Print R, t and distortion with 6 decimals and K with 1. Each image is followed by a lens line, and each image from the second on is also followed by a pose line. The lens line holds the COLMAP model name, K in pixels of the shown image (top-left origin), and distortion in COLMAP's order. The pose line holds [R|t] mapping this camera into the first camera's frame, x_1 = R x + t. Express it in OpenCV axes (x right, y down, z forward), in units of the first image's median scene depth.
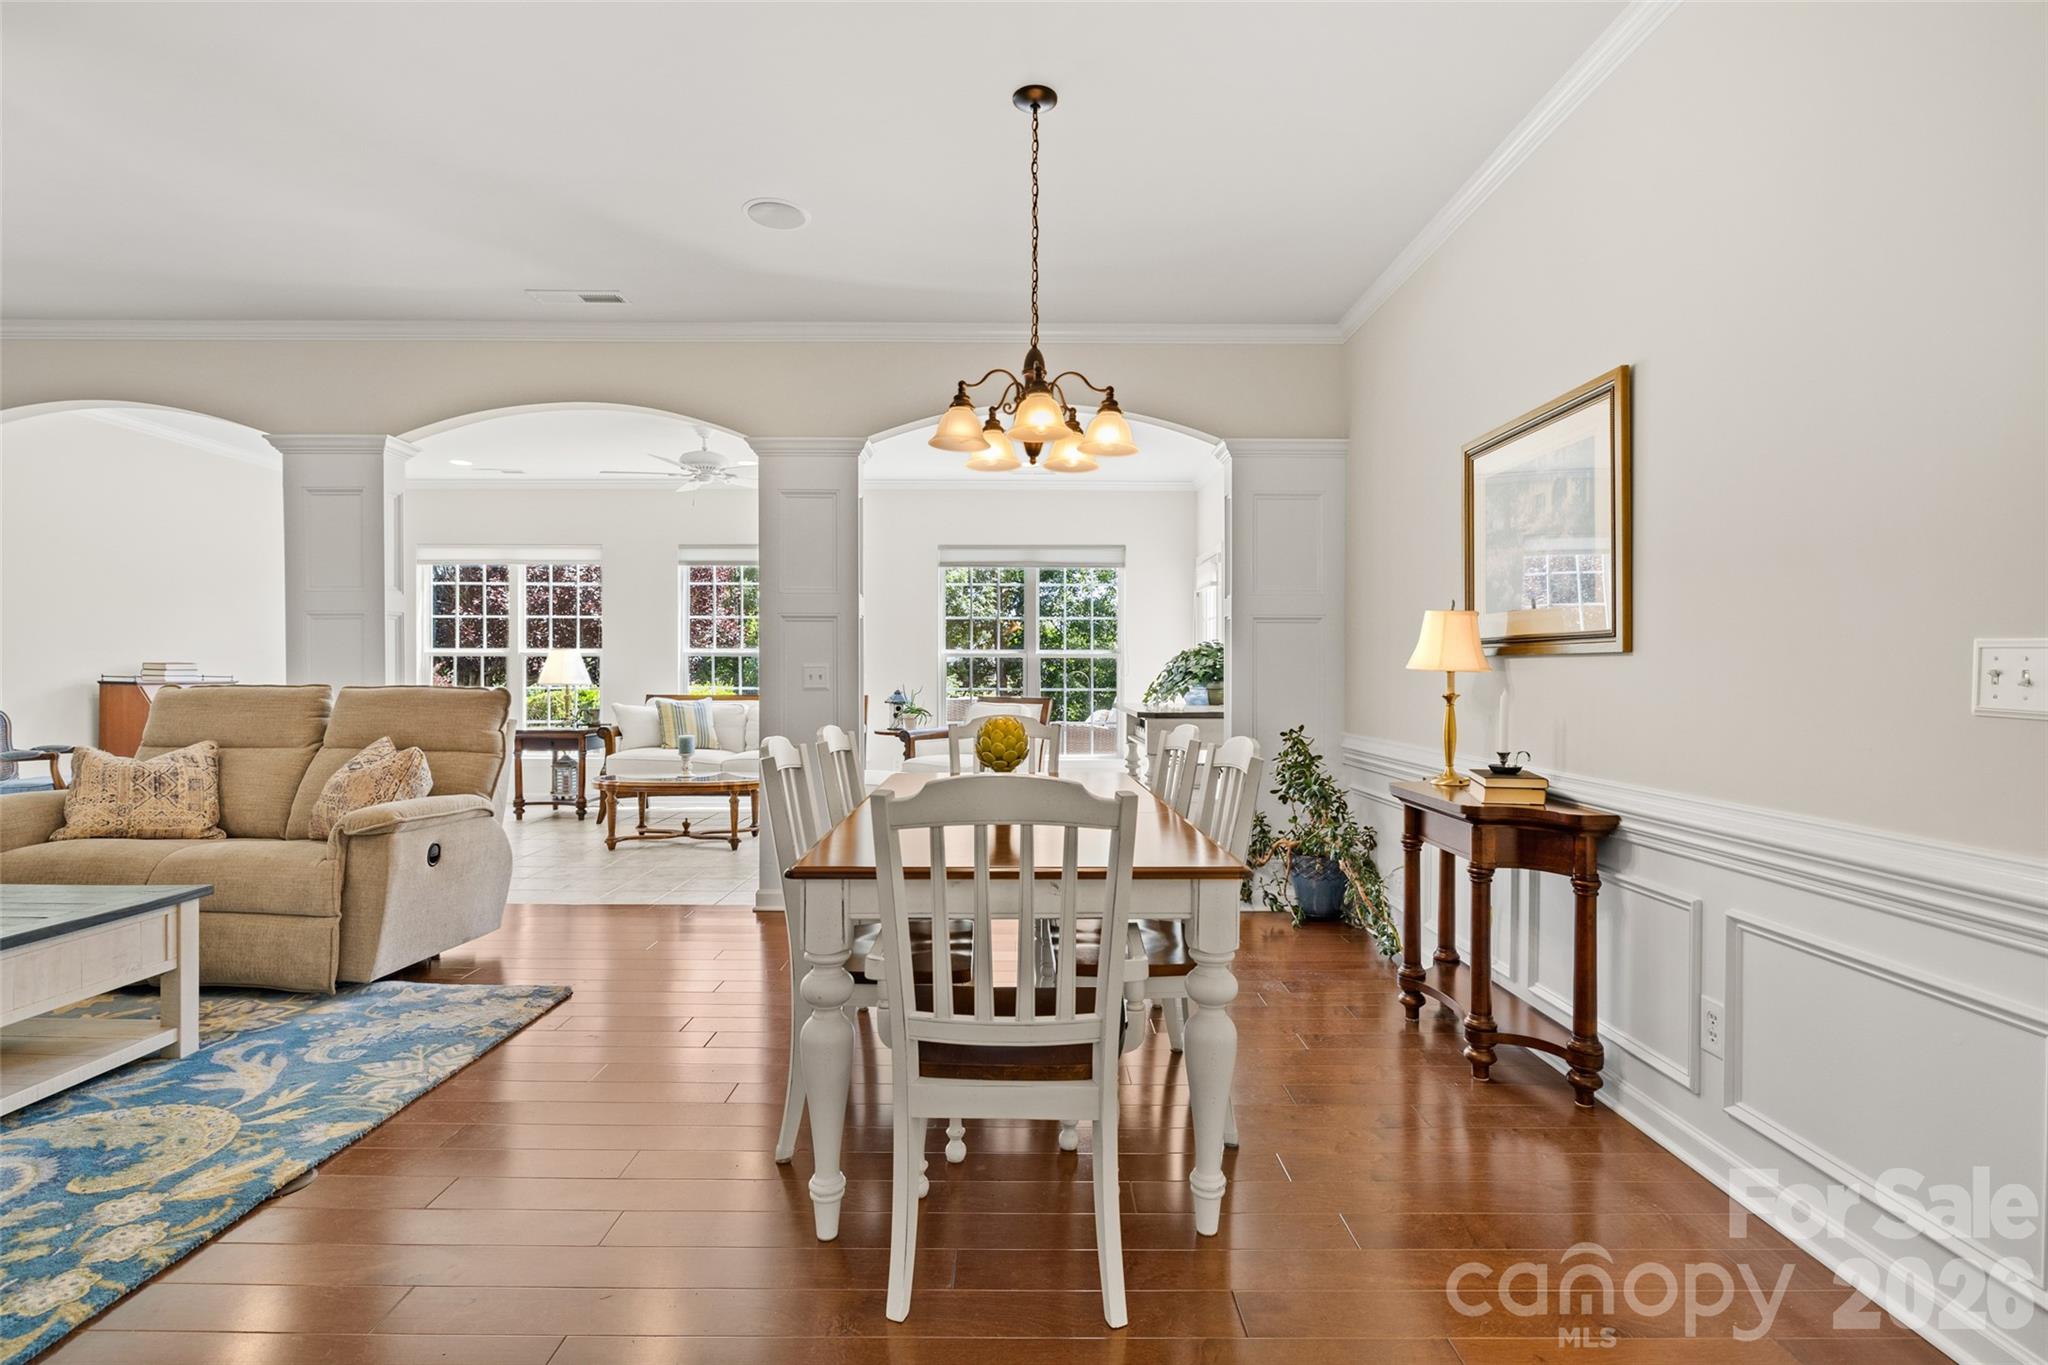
lens RADIAL K [[981.9, 0, 1015.2], [0, 981.9, 679.7], [0, 0, 1]] dist [-0.009869, 0.003779]
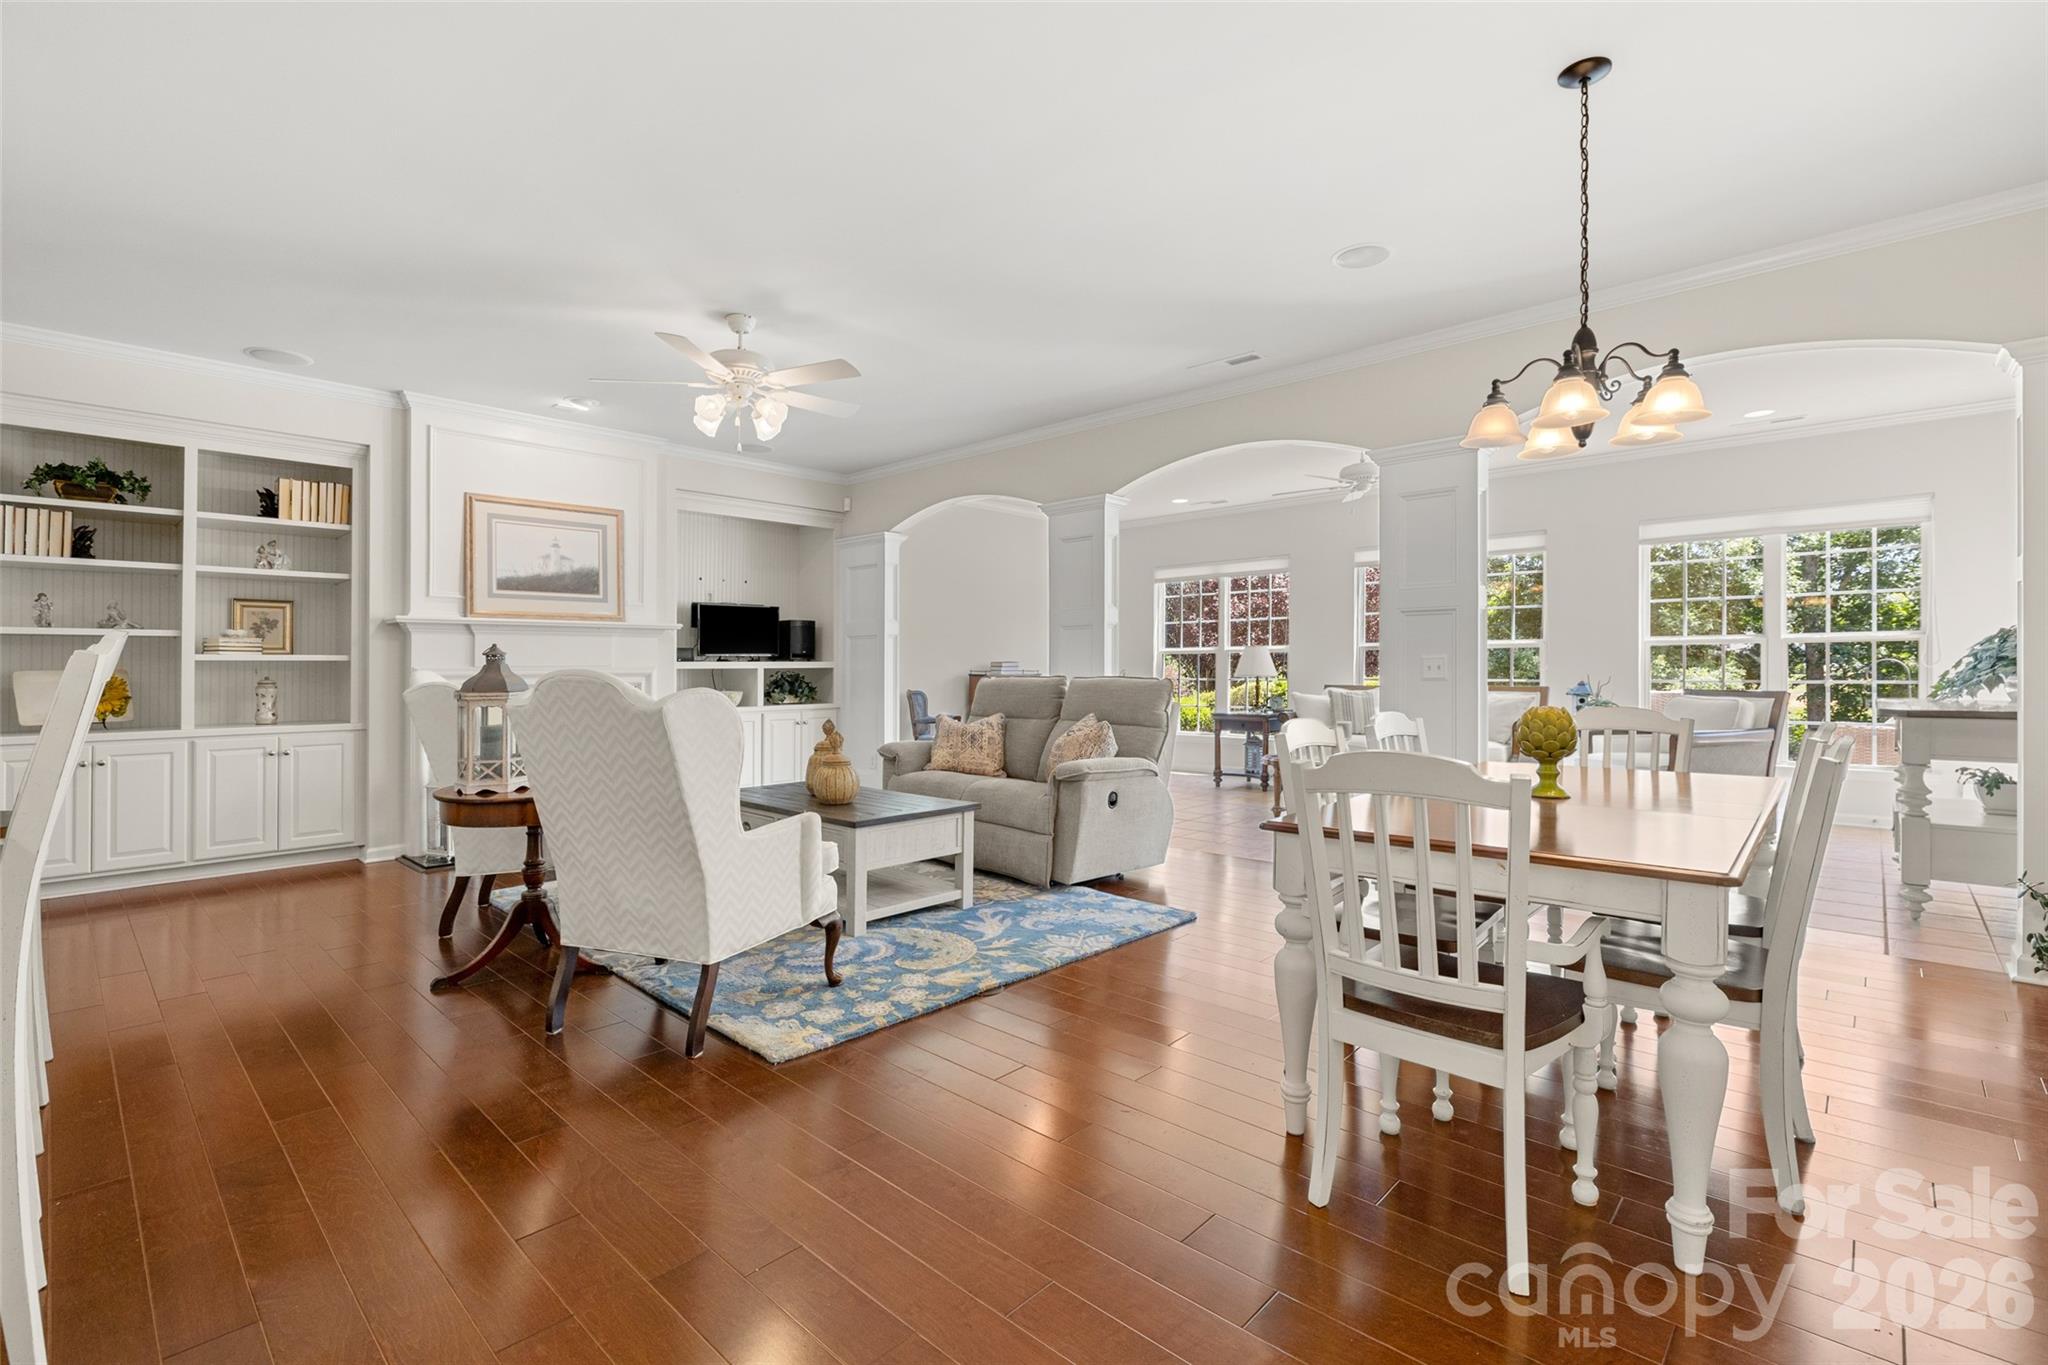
lens RADIAL K [[915.5, 0, 991.9], [0, 915.5, 647.7], [0, 0, 1]] dist [-0.006880, -0.002049]
pose [[0.719364, -0.022799, -0.694259, 0.201849], [0.004195, 0.999586, -0.028480, 0.001907], [0.694621, 0.017575, 0.719161, -0.047499]]
